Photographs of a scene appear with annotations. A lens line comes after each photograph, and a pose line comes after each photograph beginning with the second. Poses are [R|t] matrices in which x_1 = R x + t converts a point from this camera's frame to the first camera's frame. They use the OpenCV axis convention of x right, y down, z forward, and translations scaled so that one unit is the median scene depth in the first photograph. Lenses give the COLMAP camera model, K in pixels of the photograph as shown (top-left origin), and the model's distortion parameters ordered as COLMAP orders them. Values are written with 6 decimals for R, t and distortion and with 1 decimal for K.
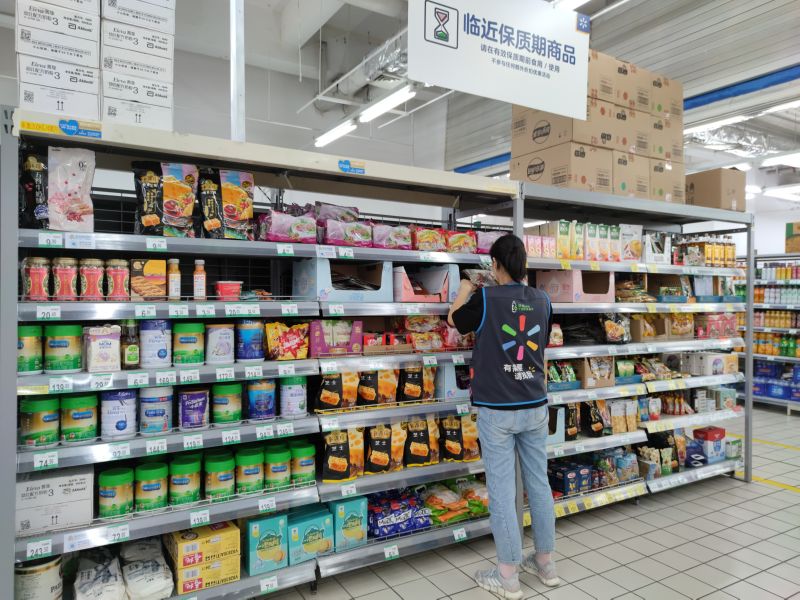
lens RADIAL K [[571.4, 0, 399.8], [0, 571.4, 296.2], [0, 0, 1]] dist [0.011656, 0.002126]
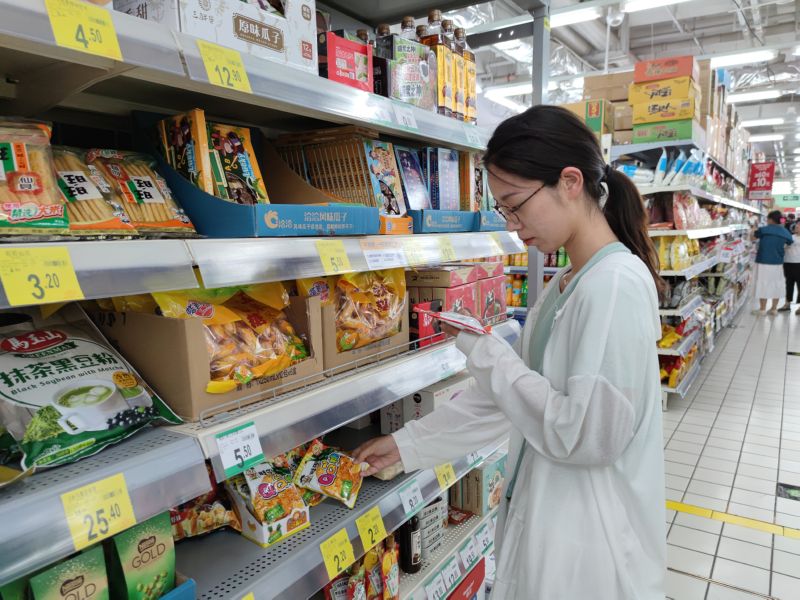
lens RADIAL K [[571.4, 0, 399.4], [0, 571.4, 301.9], [0, 0, 1]] dist [0.011656, 0.002126]
pose [[0.898721, -0.071184, 0.432705, 0.377126], [0.014010, 0.990894, 0.133912, 0.006126], [-0.438298, -0.114287, 0.891534, 0.730711]]
